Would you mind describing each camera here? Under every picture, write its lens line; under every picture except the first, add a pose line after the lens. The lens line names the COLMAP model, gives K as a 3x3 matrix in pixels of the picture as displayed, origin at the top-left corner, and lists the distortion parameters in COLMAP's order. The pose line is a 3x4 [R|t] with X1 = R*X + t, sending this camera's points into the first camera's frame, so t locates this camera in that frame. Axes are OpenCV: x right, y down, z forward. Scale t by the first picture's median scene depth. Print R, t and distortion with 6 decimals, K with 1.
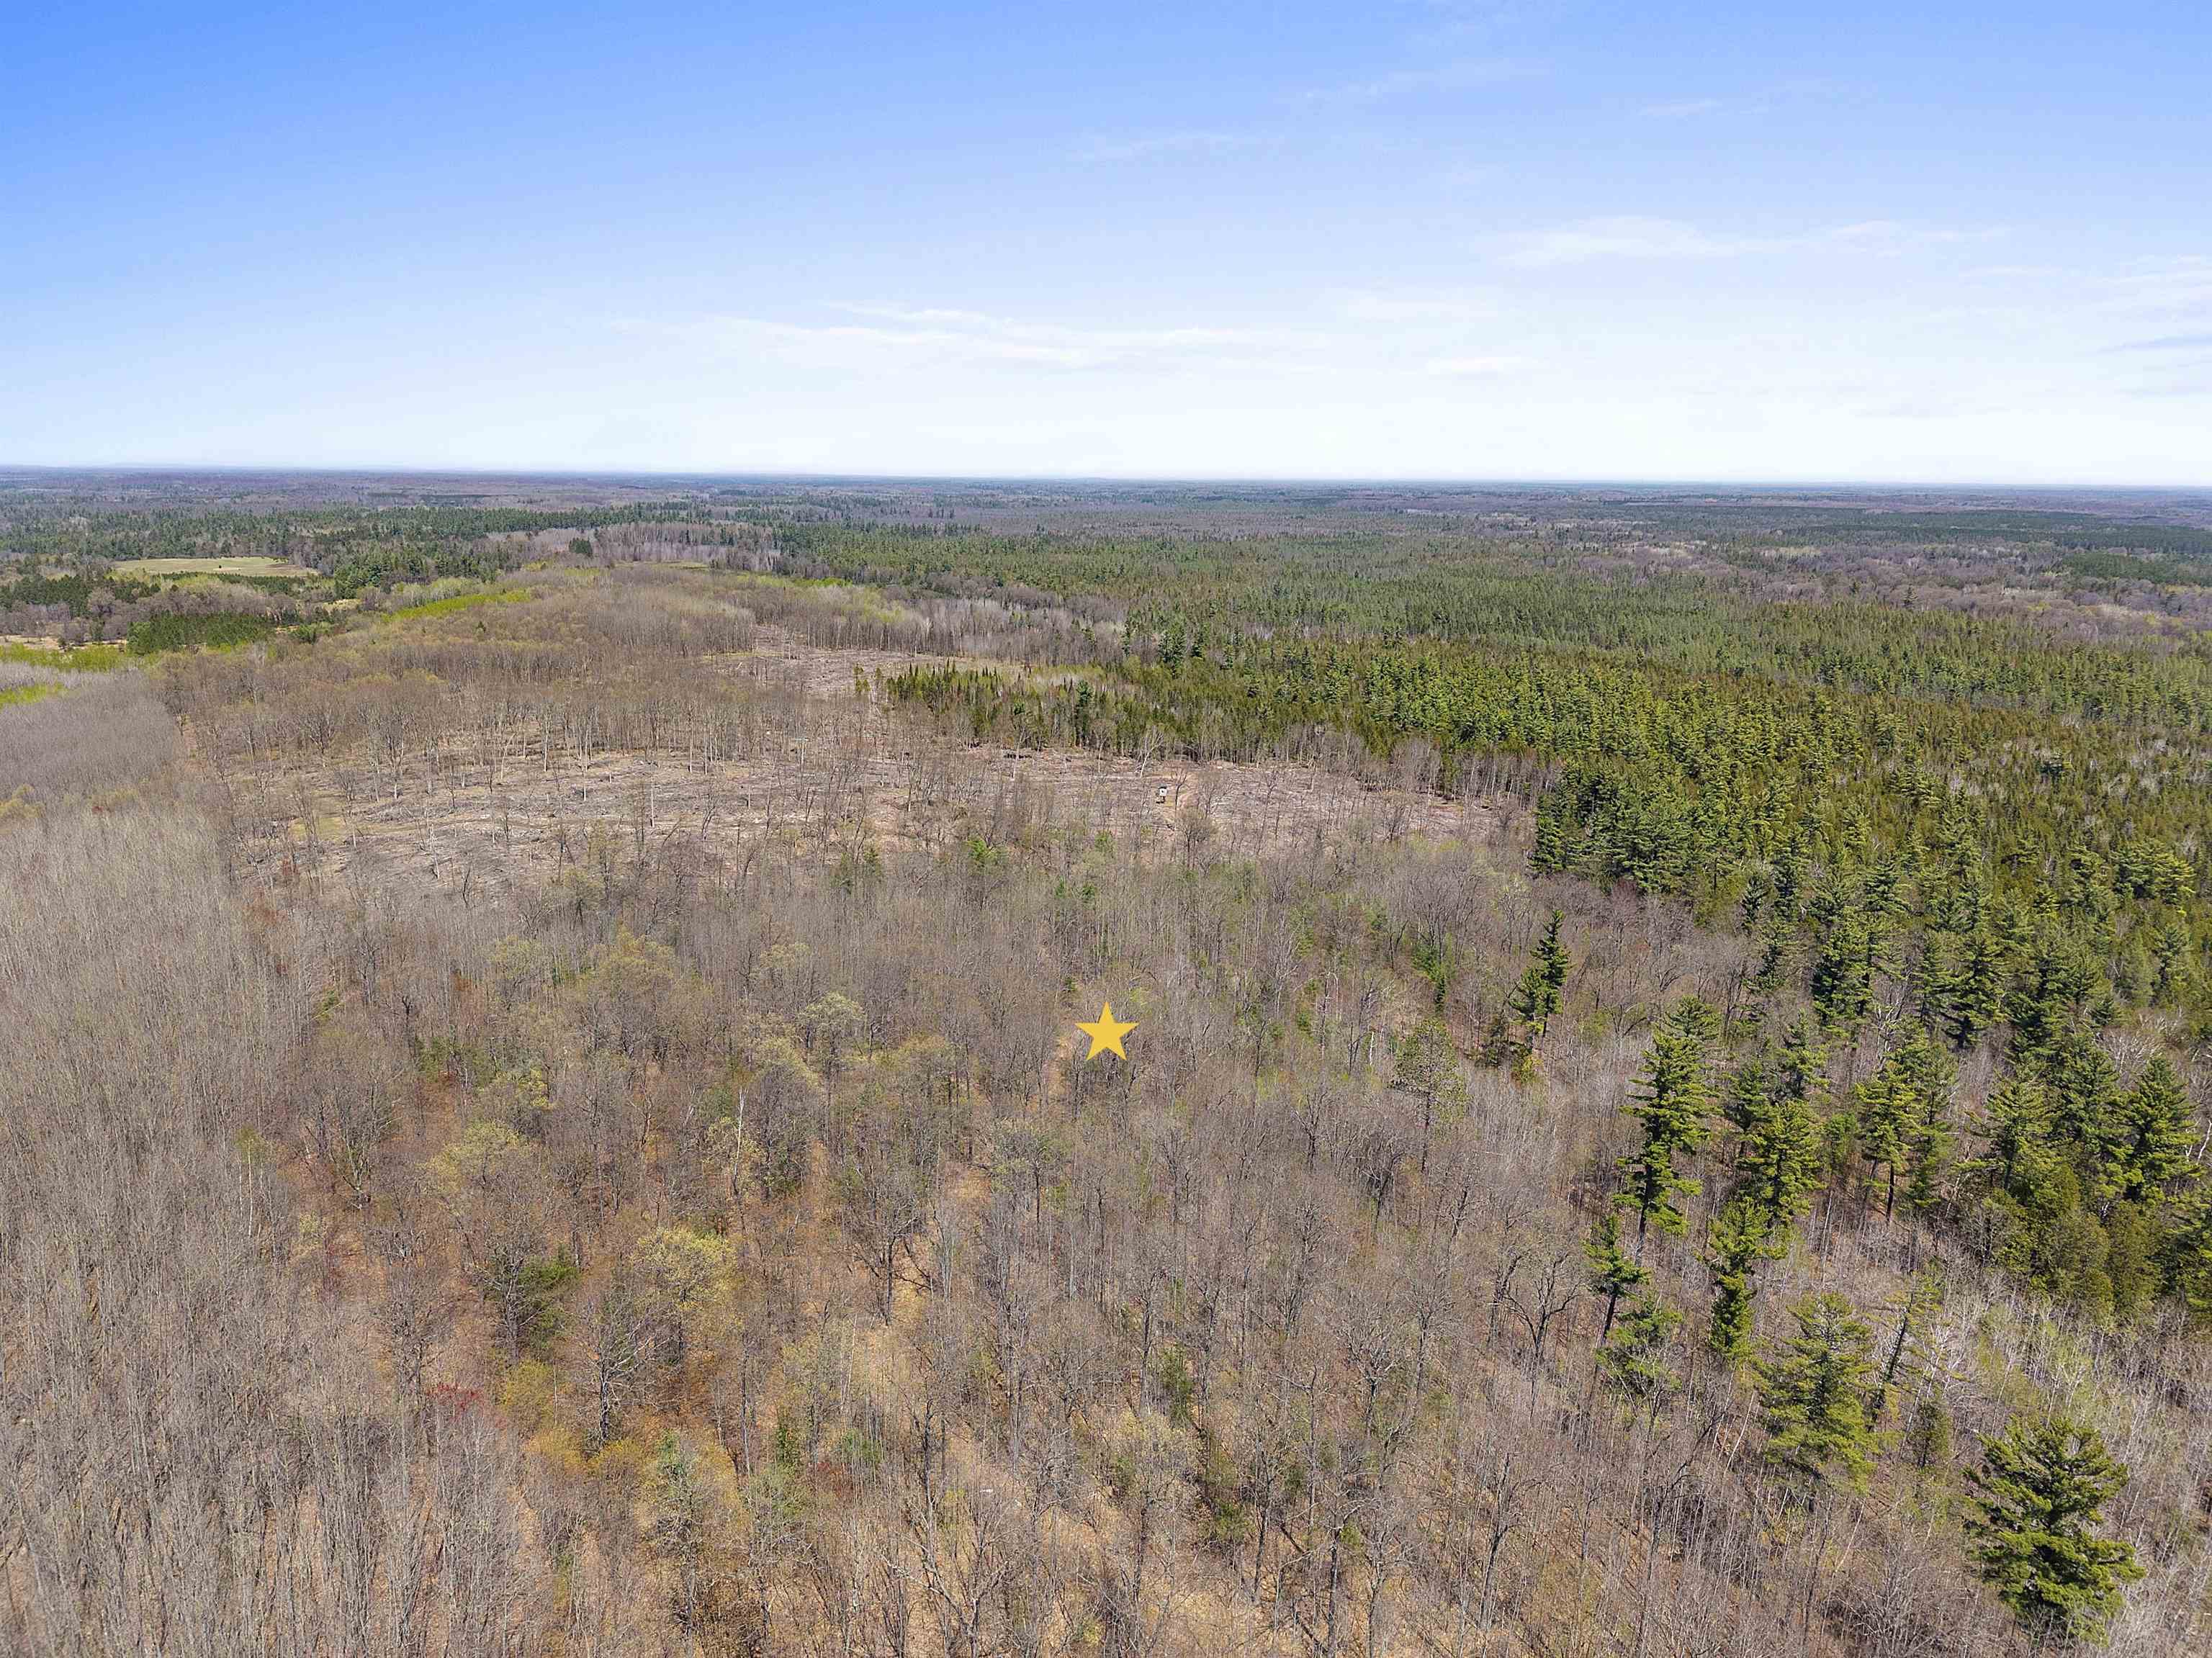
lens RADIAL K [[1476.2, 0, 1115.4], [0, 1476.2, 833.0], [0, 0, 1]] dist [0.035722, -0.036375]
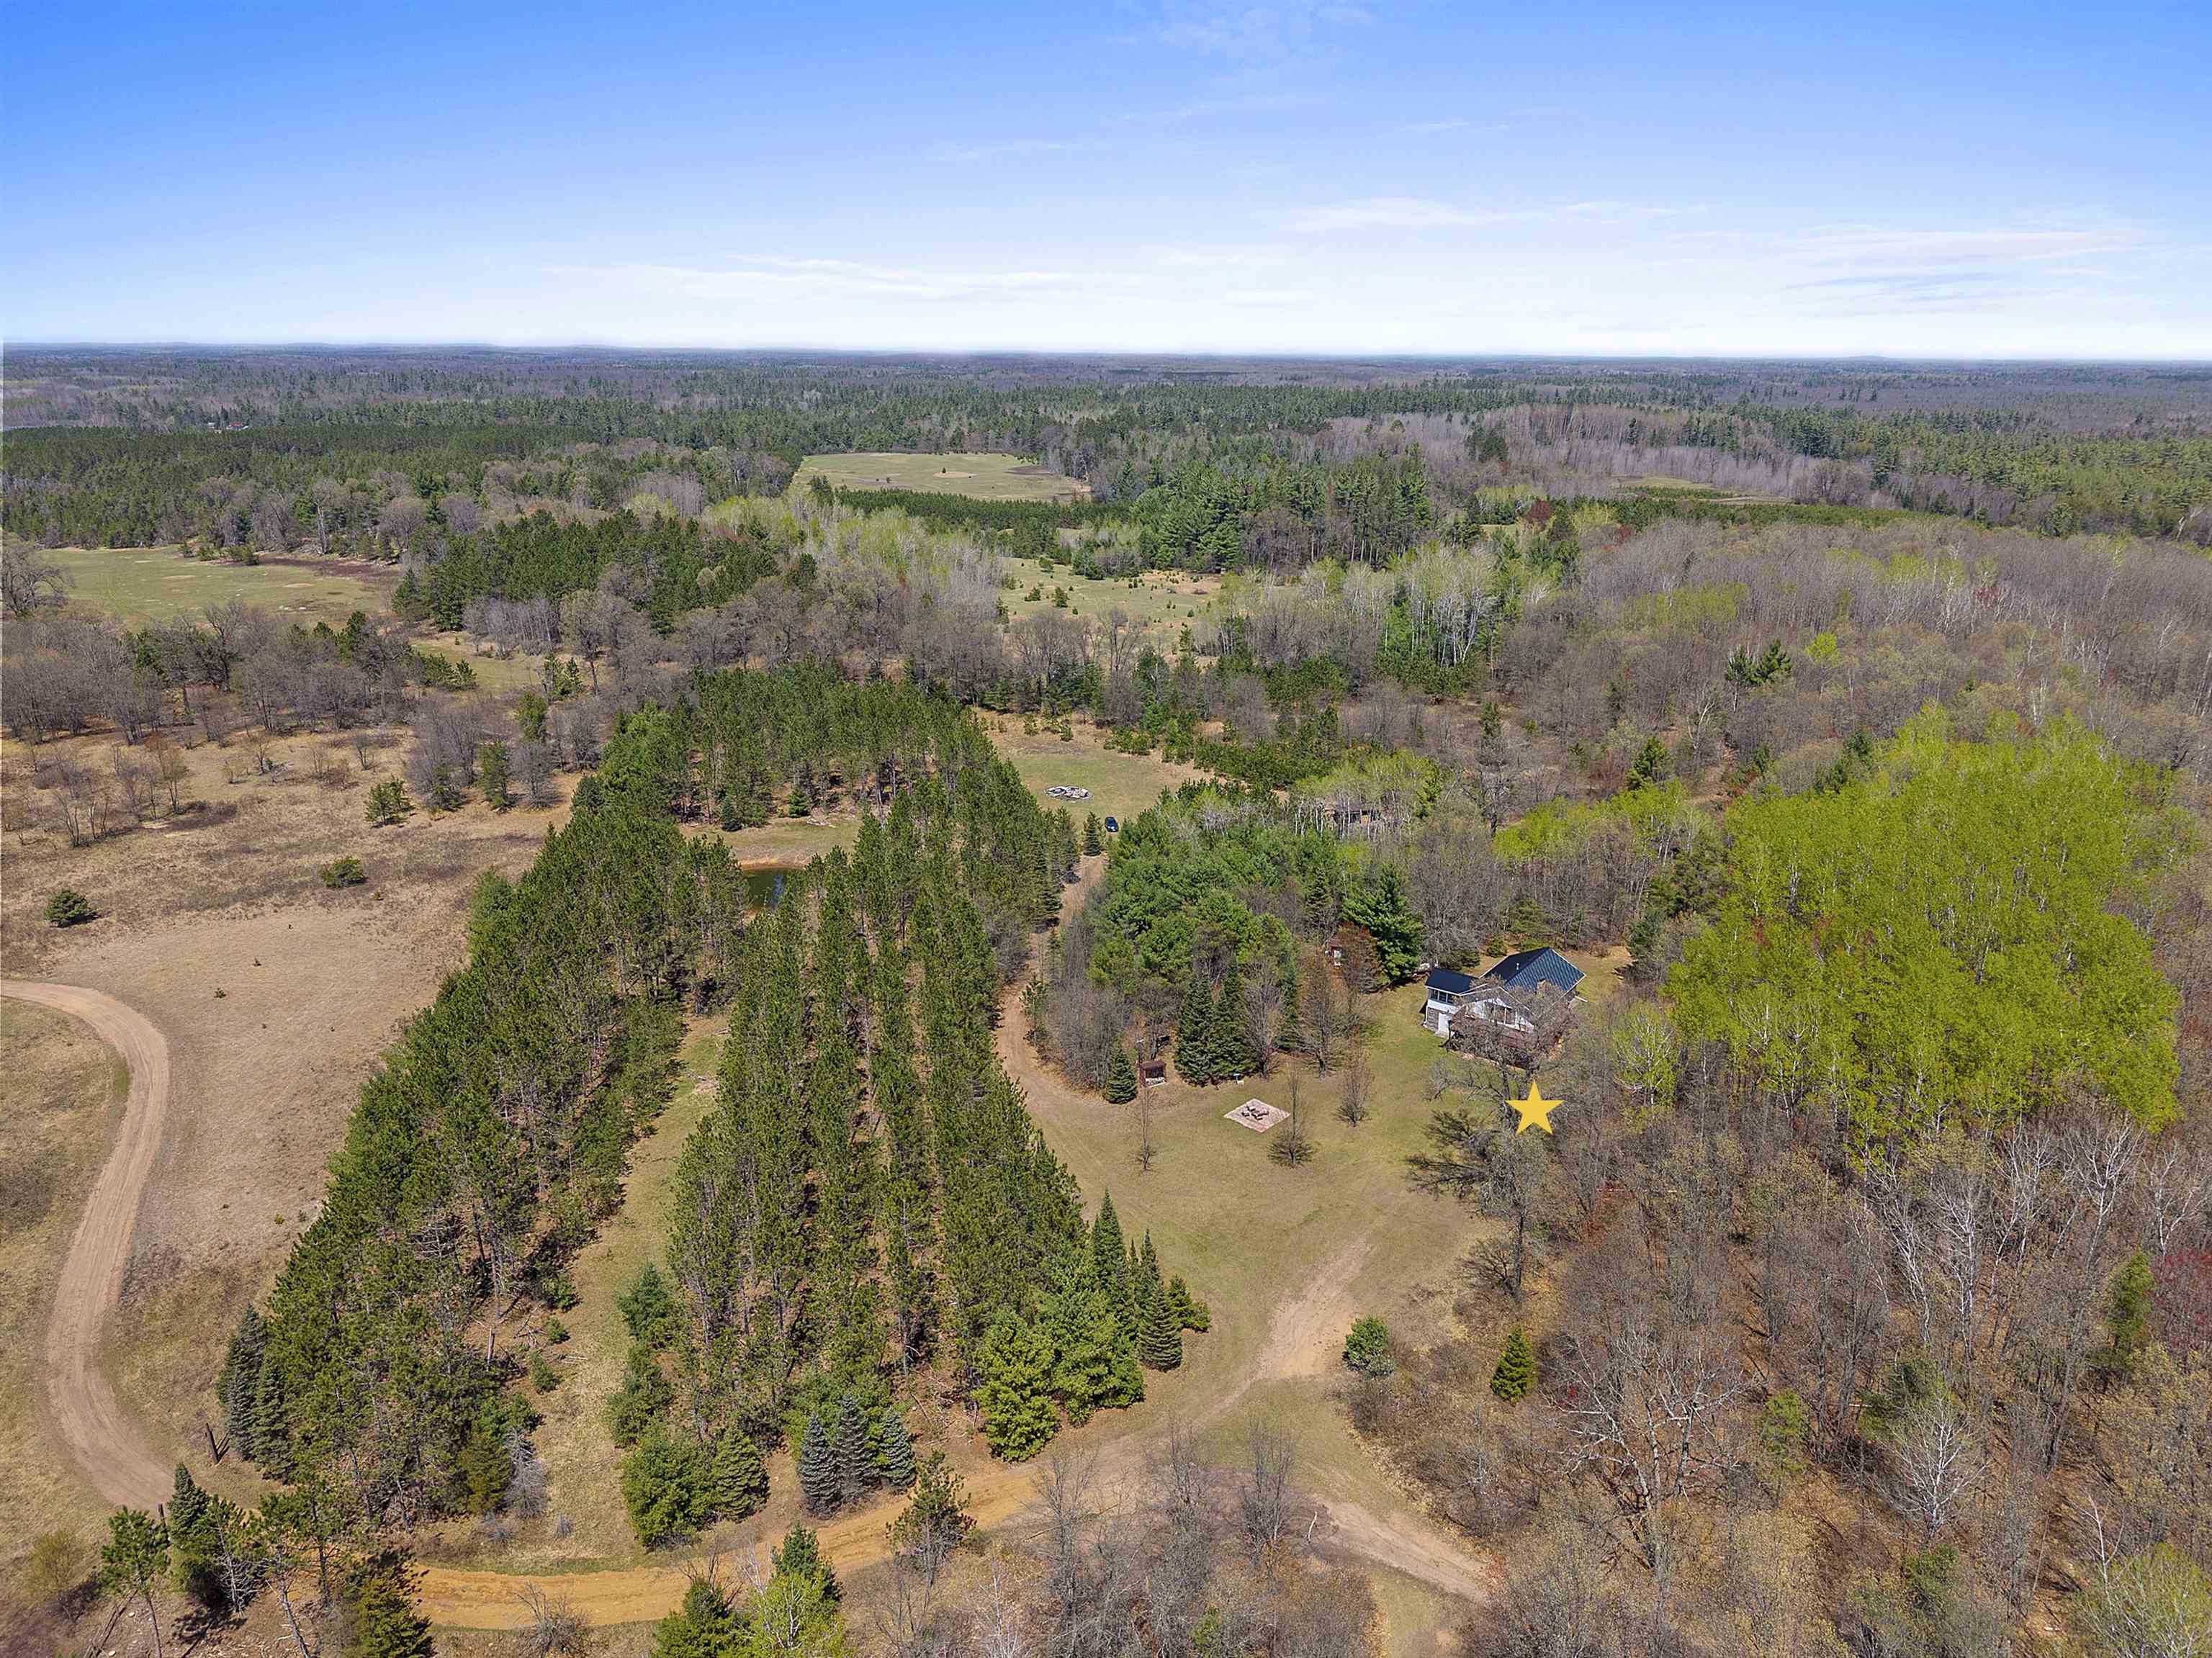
lens RADIAL K [[1476.2, 0, 1105.3], [0, 1476.2, 858.7], [0, 0, 1]] dist [0.035722, -0.036375]
pose [[0.903208, 0.138387, -0.406281, -0.434862], [-0.102101, 0.988697, 0.109787, -0.152631], [0.416882, -0.057678, 0.907129, 0.746533]]
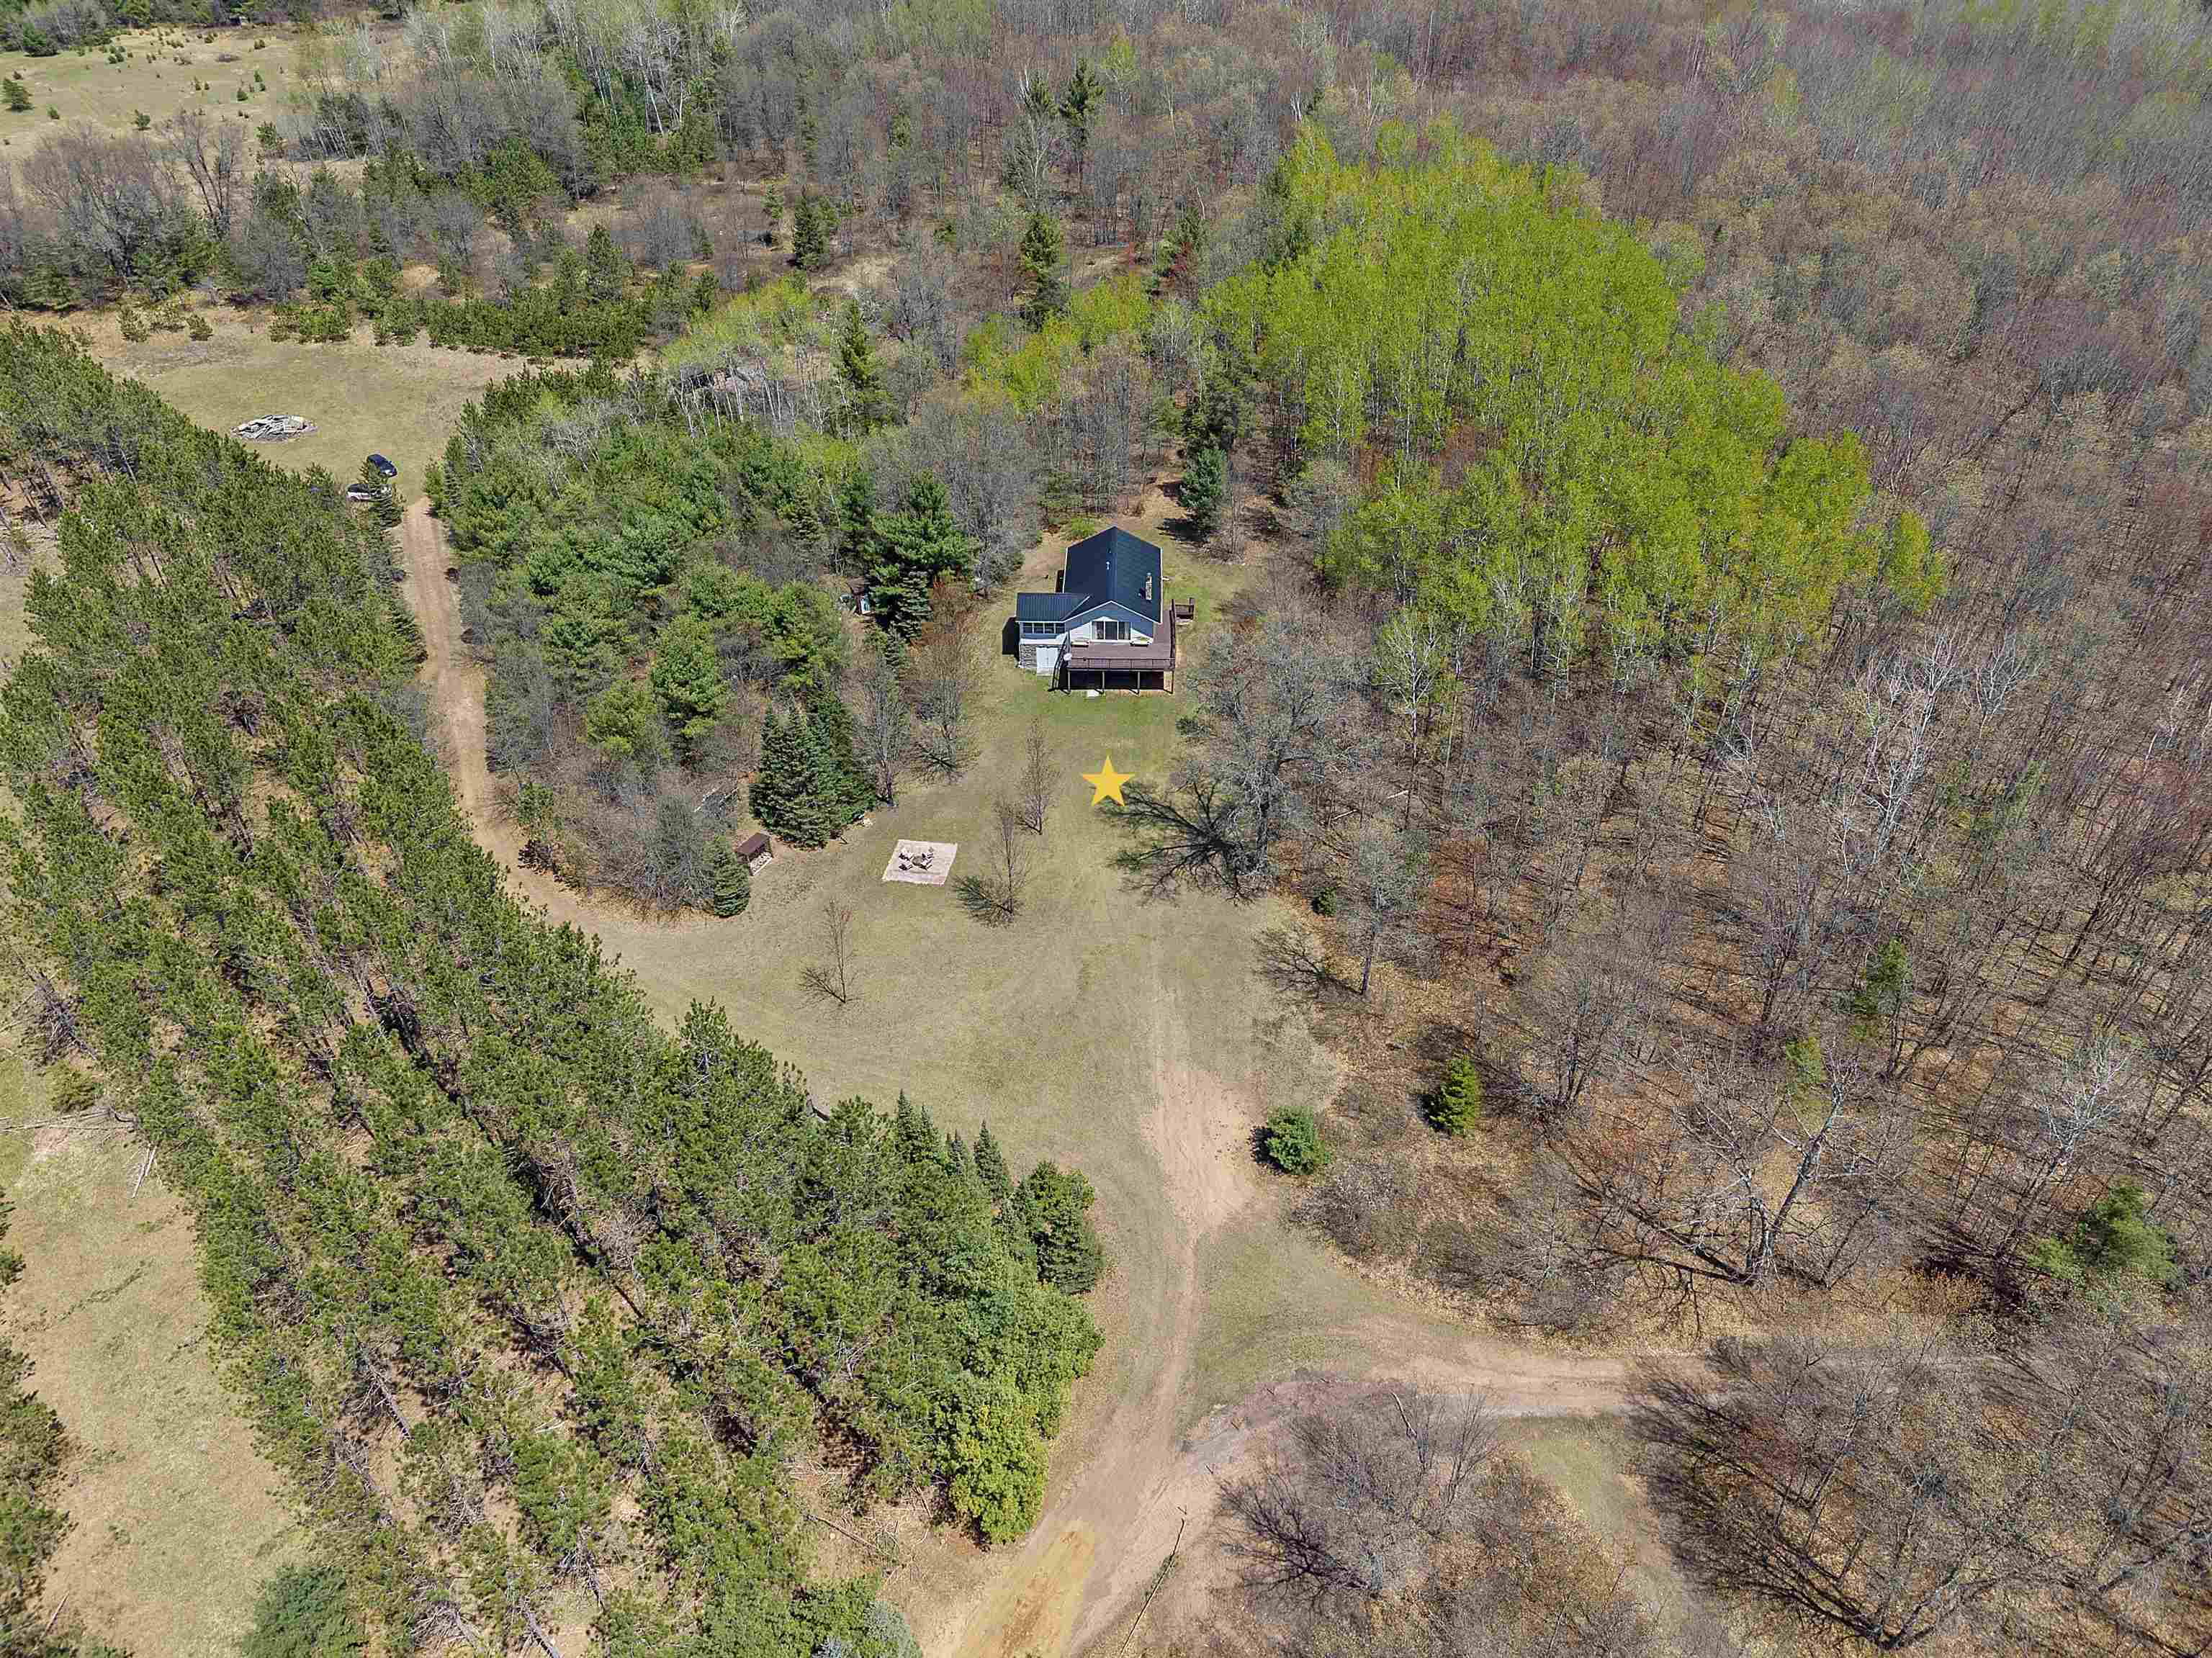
lens RADIAL K [[1476.2, 0, 1106.5], [0, 1476.2, 822.8], [0, 0, 1]] dist [0.035722, -0.036375]
pose [[0.985225, -0.105929, 0.134573, -0.482437], [0.041425, 0.909832, 0.412904, -0.162434], [-0.166177, -0.401229, 0.900778, 0.785348]]
